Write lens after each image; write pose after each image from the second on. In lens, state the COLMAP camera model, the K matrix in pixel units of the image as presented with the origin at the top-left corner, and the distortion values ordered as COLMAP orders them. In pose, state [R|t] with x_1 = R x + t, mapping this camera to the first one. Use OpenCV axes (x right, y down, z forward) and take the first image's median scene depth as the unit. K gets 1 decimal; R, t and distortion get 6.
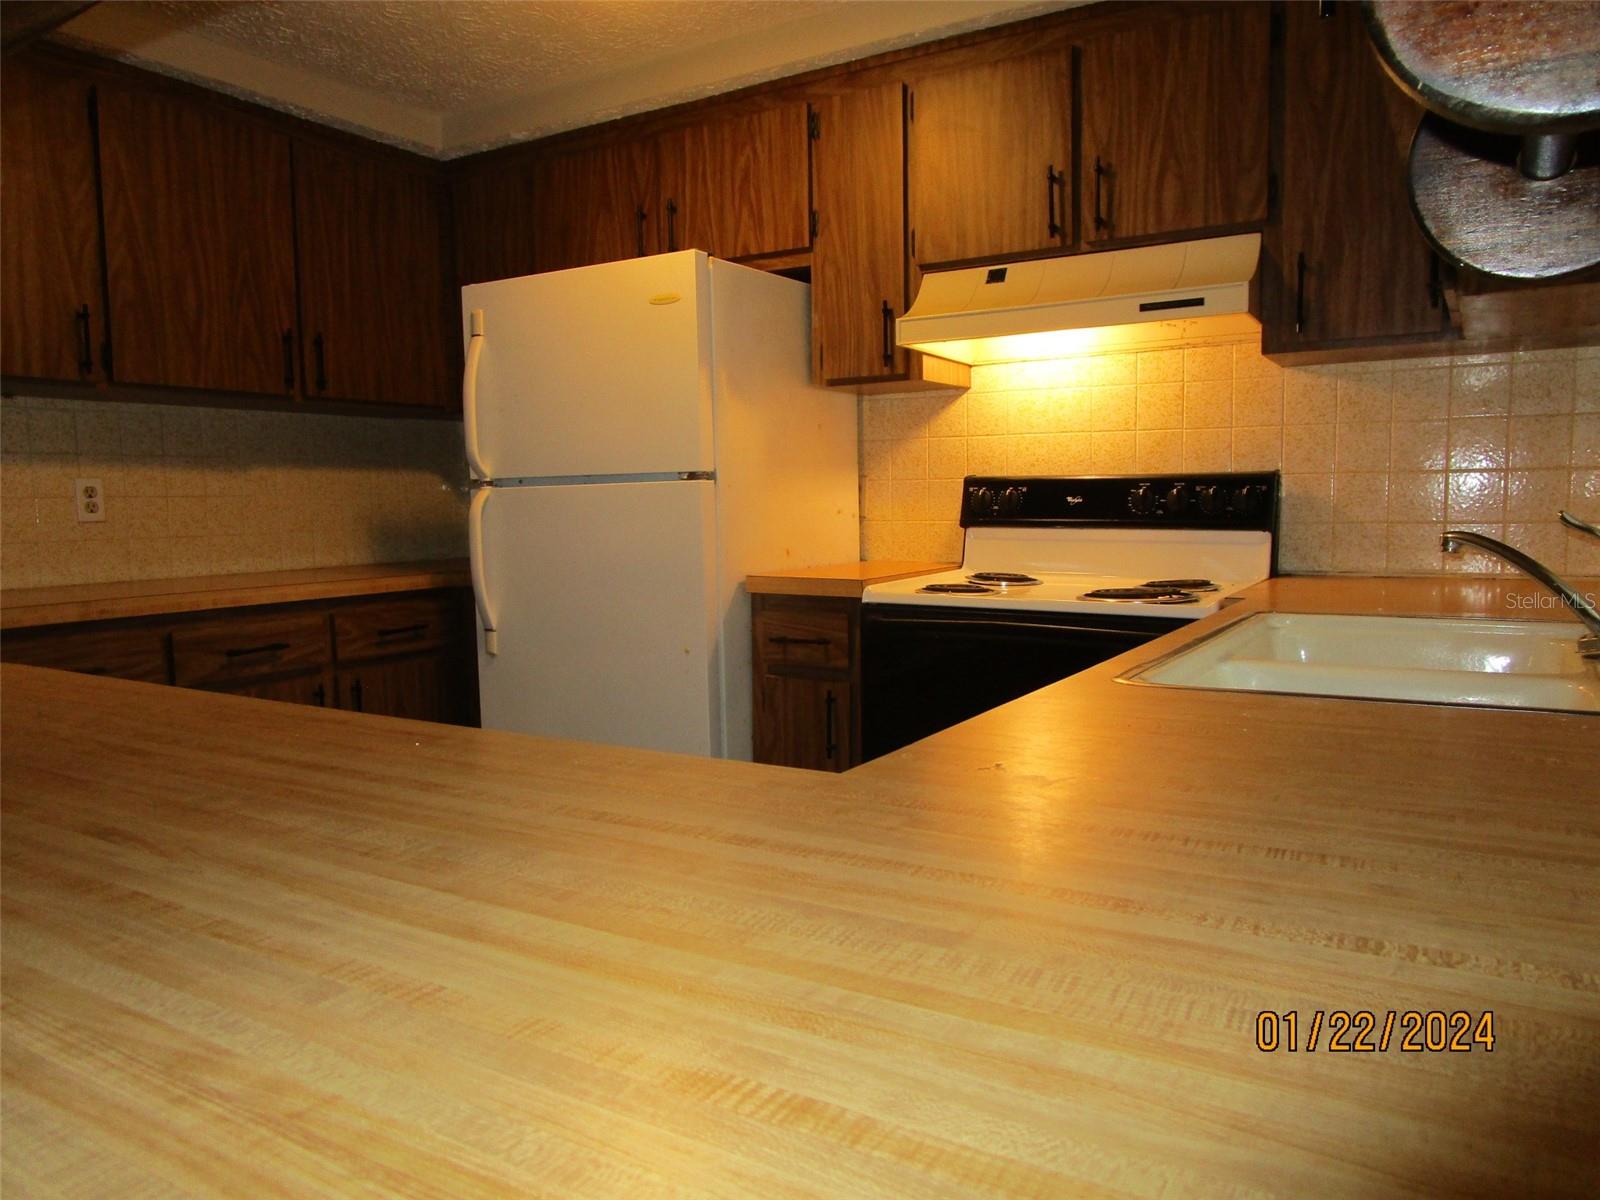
lens RADIAL K [[1138.4, 0, 800.5], [0, 1138.4, 596.1], [0, 0, 1]] dist [-0.013432, -0.006173]
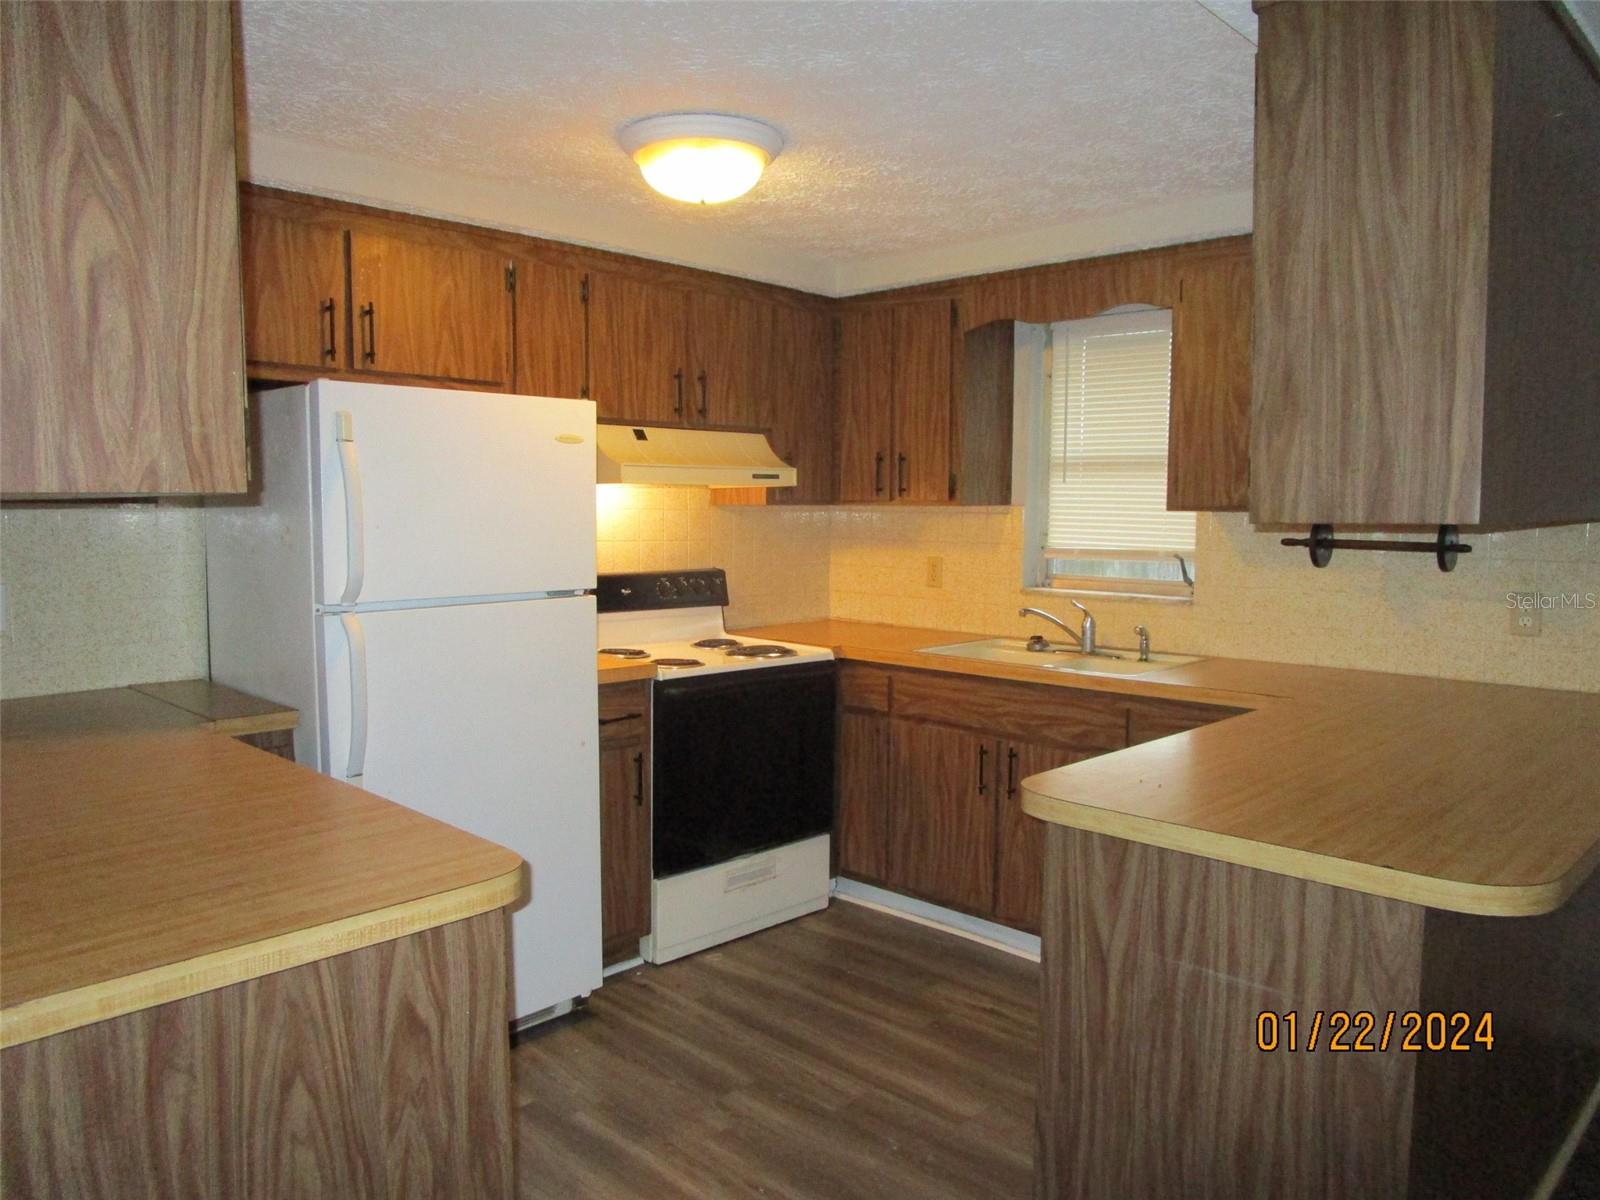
lens RADIAL K [[1138.4, 0, 802.1], [0, 1138.4, 596.0], [0, 0, 1]] dist [-0.013432, -0.006173]
pose [[0.210045, -0.060371, 0.975826, -1.138143], [0.078322, 0.995923, 0.044756, -0.131169], [-0.974550, 0.067027, 0.213917, 0.517384]]
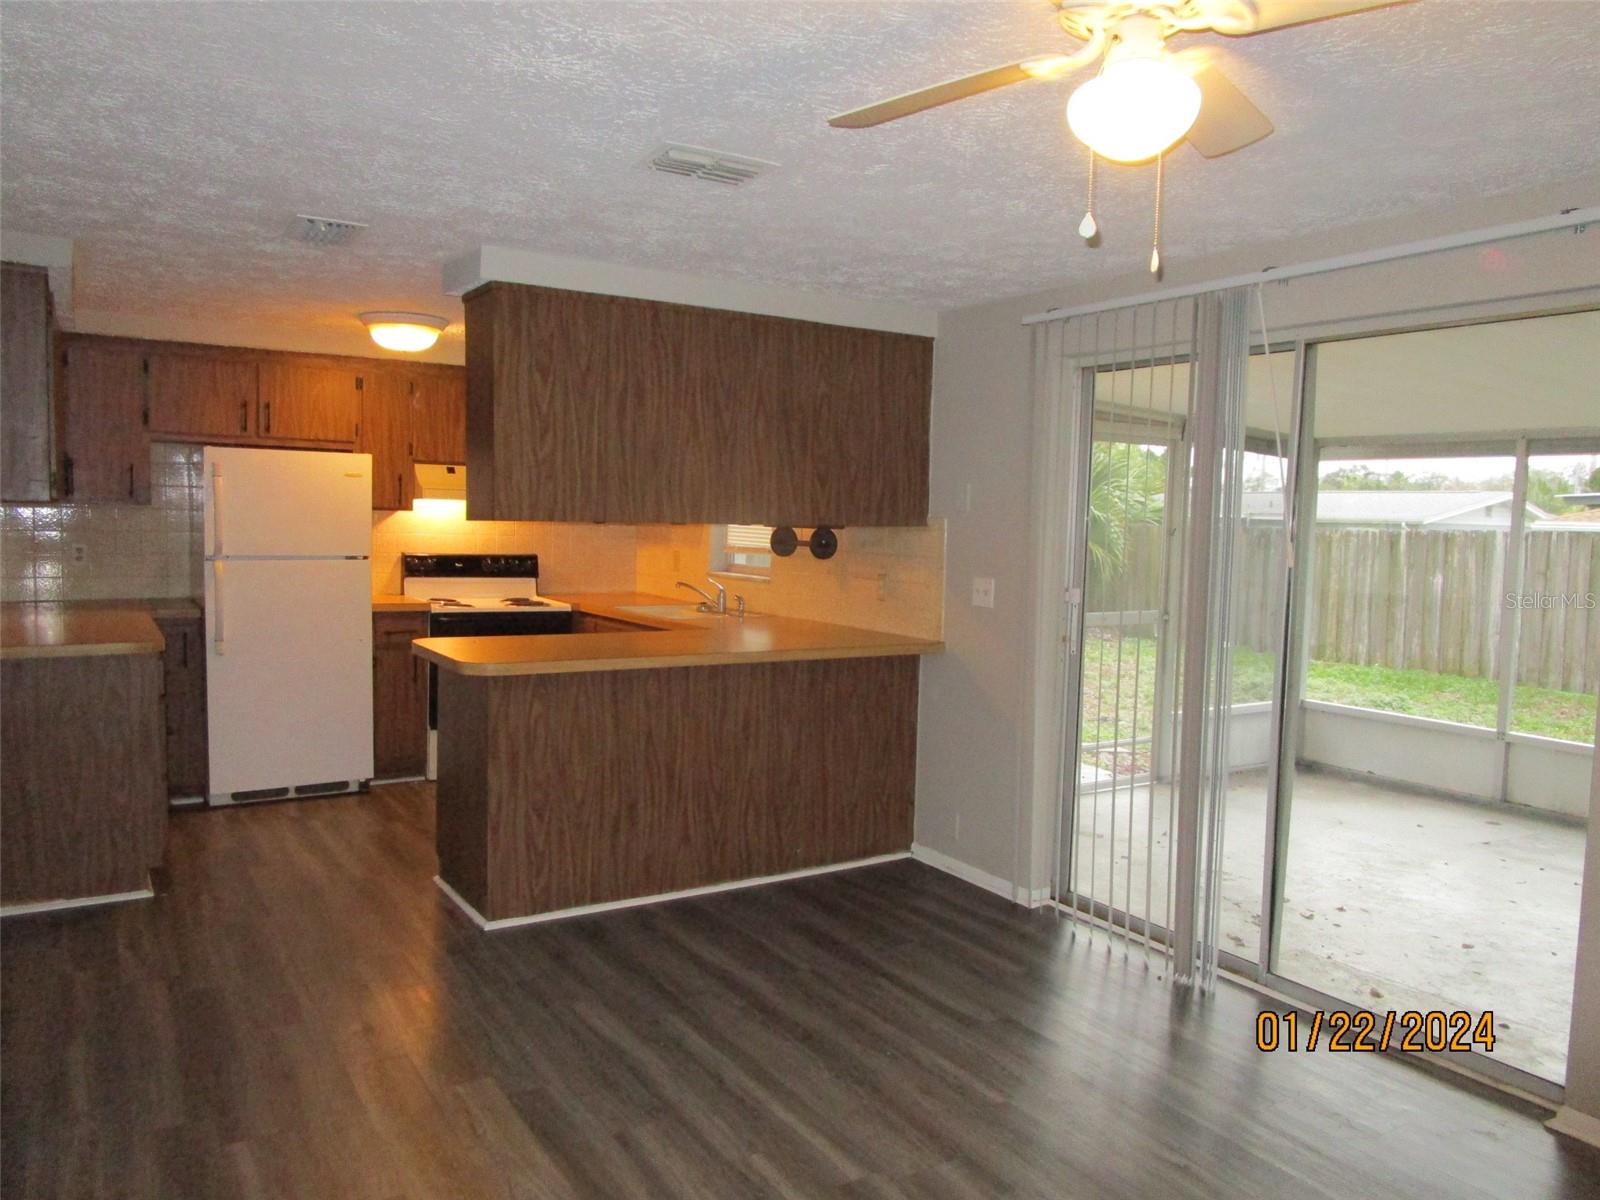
lens RADIAL K [[1138.4, 0, 796.2], [0, 1138.4, 601.9], [0, 0, 1]] dist [-0.013432, -0.006173]
pose [[0.430922, -0.038877, 0.901551, -1.607963], [0.049646, 0.998580, 0.019331, -0.022729], [-0.901022, 0.036429, 0.432240, -0.622628]]
